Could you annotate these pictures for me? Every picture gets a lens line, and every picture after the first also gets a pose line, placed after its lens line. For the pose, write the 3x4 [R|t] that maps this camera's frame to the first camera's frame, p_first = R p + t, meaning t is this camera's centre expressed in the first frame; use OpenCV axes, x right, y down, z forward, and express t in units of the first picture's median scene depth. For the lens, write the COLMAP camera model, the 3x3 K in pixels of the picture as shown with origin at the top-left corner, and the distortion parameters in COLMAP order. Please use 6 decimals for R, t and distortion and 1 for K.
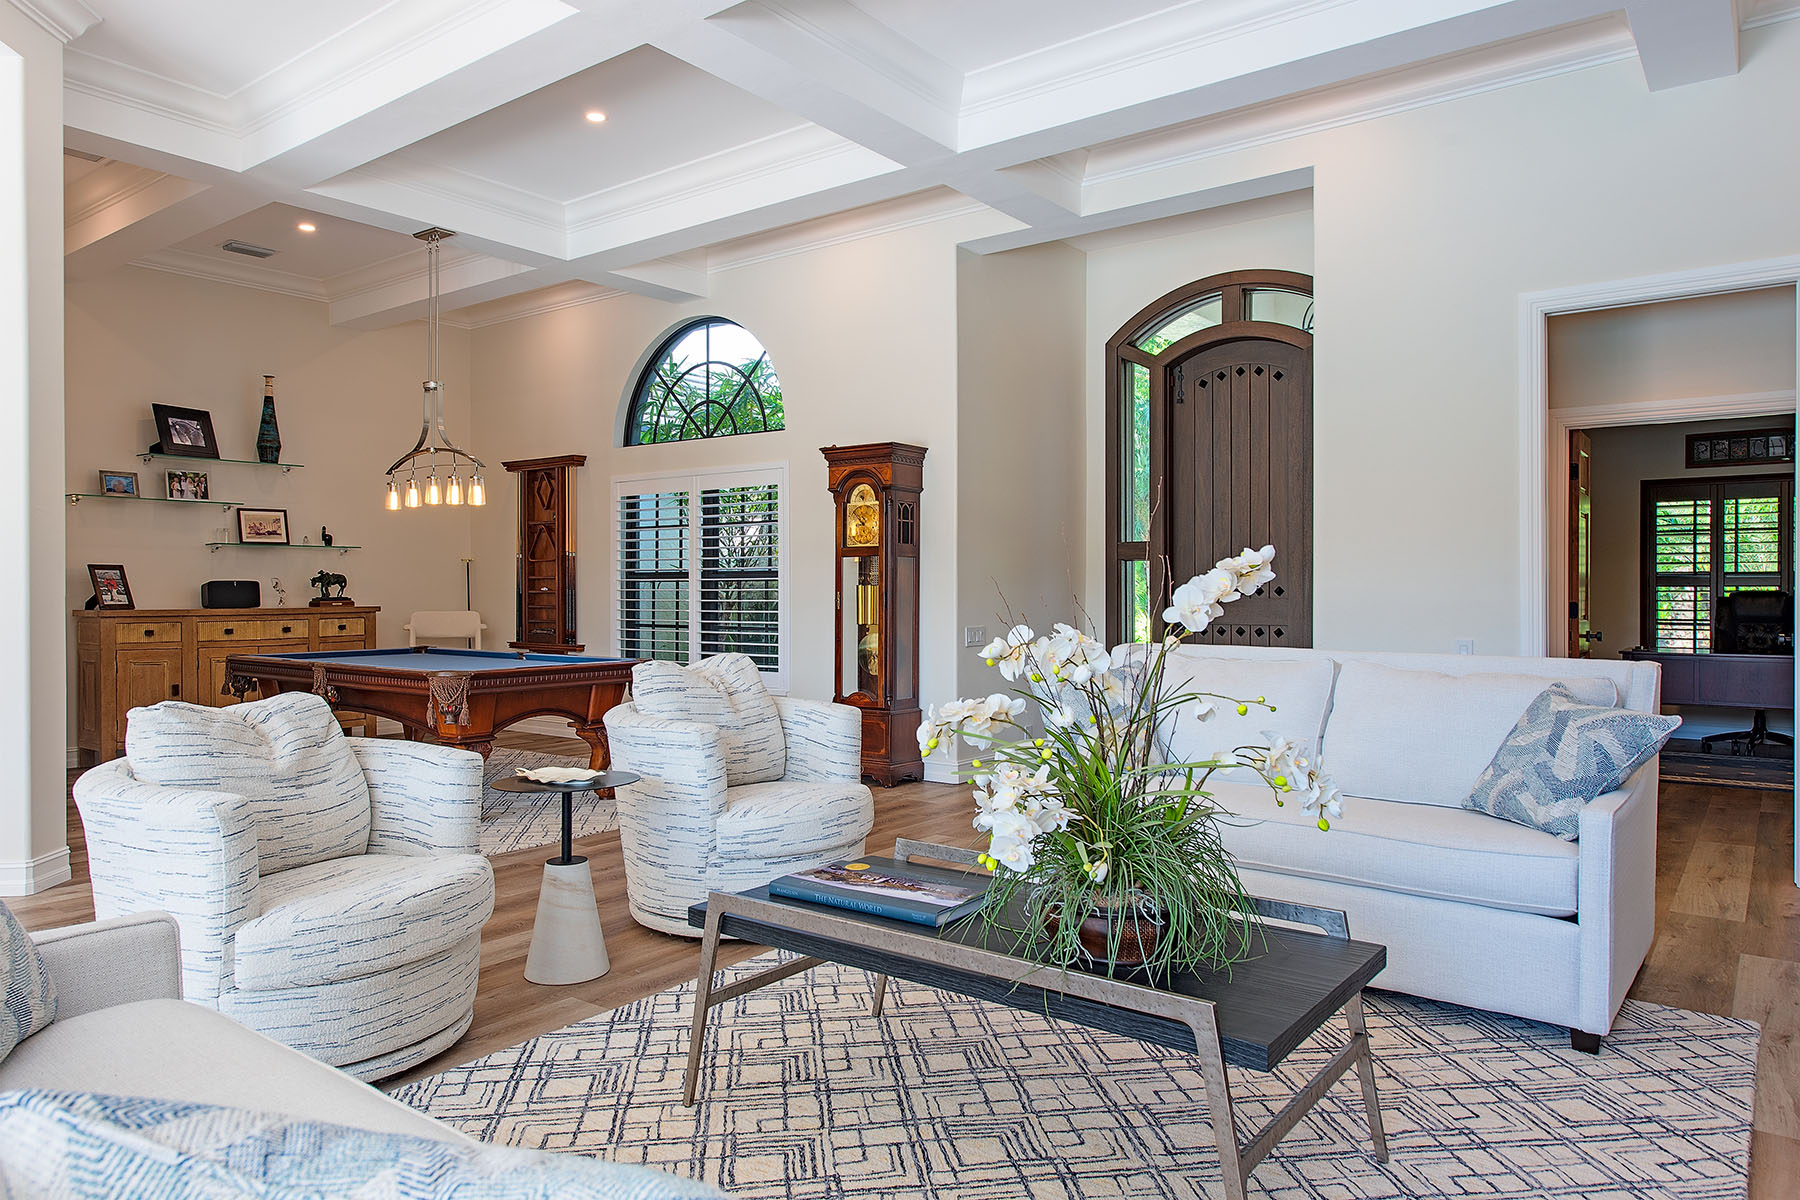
lens RADIAL K [[1185.6, 0, 899.0], [0, 1185.6, 596.3], [0, 0, 1]] dist [-0.022621, 0.000821]
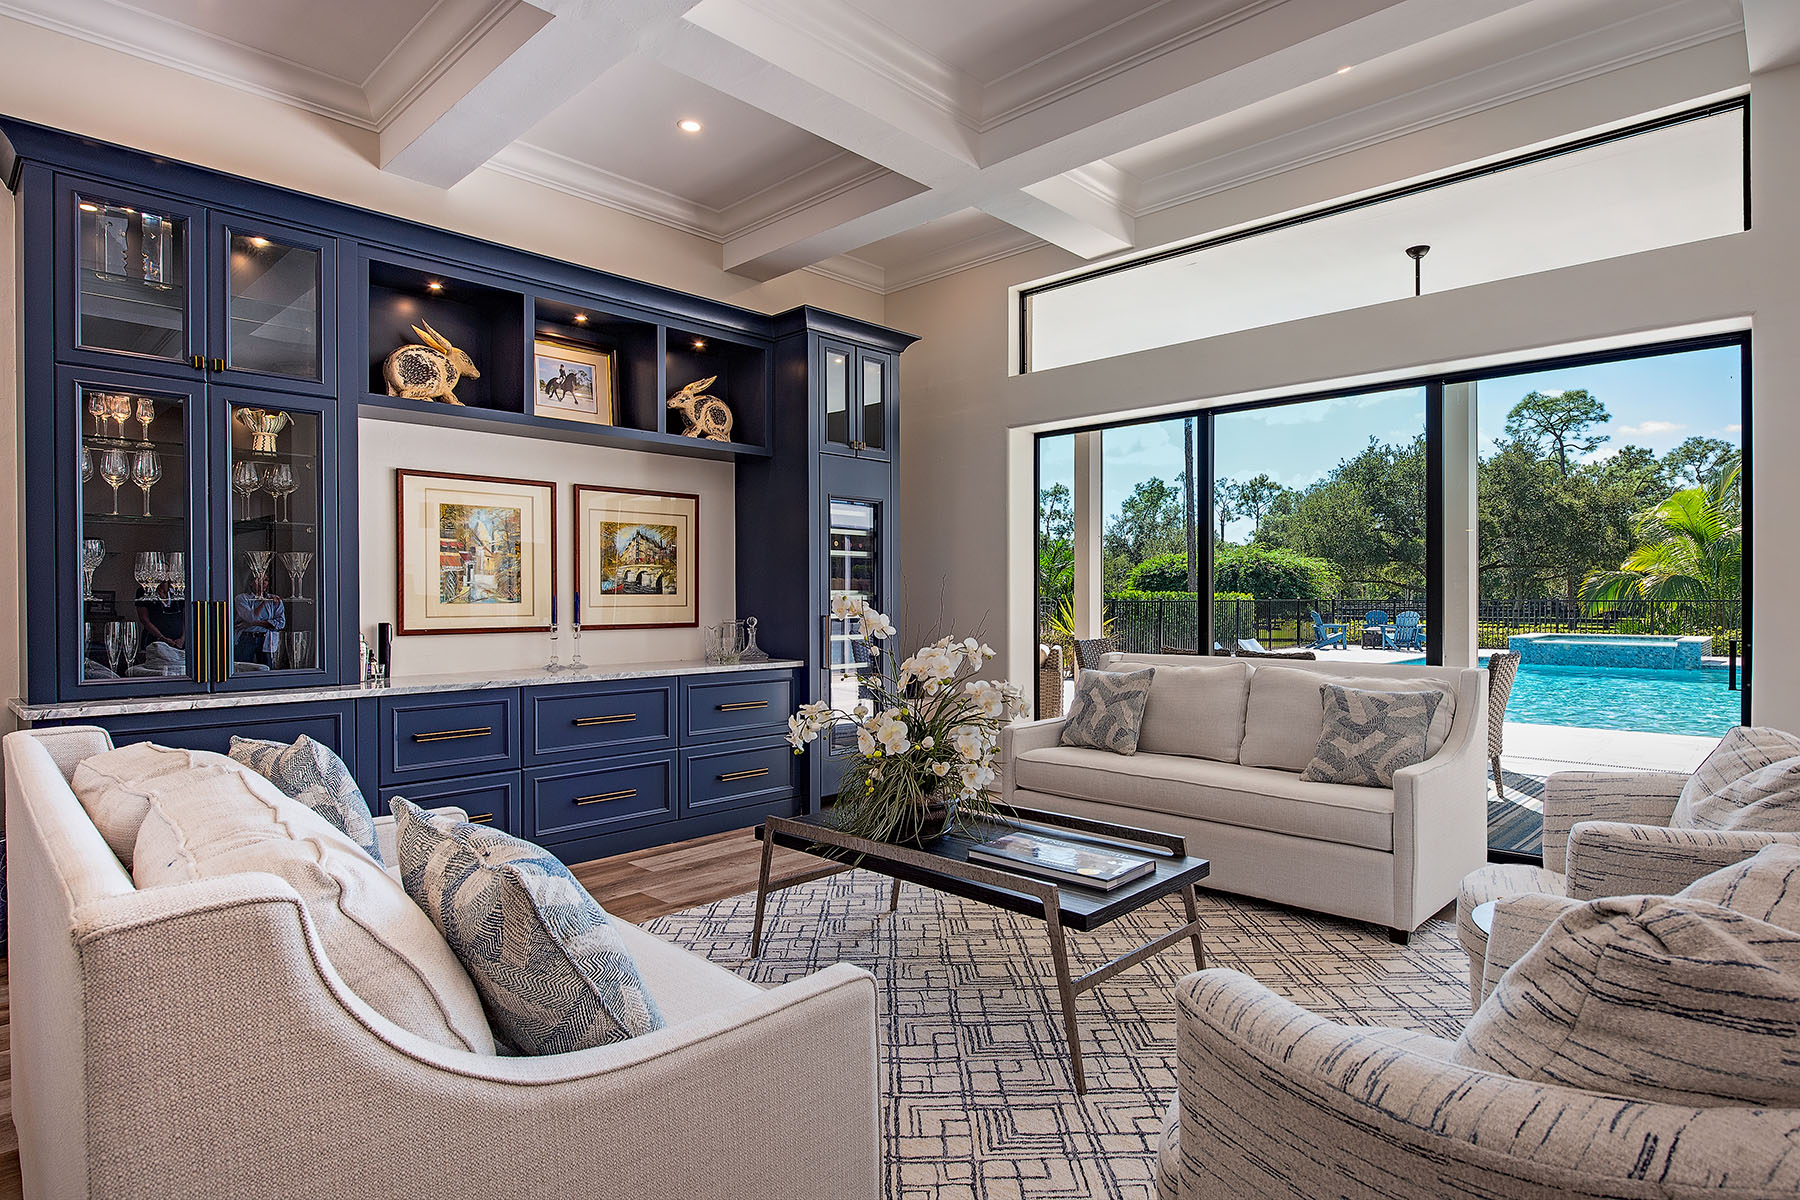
lens RADIAL K [[970.6, 0, 897.7], [0, 970.6, 601.7], [0, 0, 1]] dist [-0.000945, -0.000007]
pose [[-0.993732, -0.000605, 0.111786, 0.044469], [0.000277, 0.999969, 0.007870, -0.033487], [-0.111787, 0.007852, -0.993701, 2.036946]]
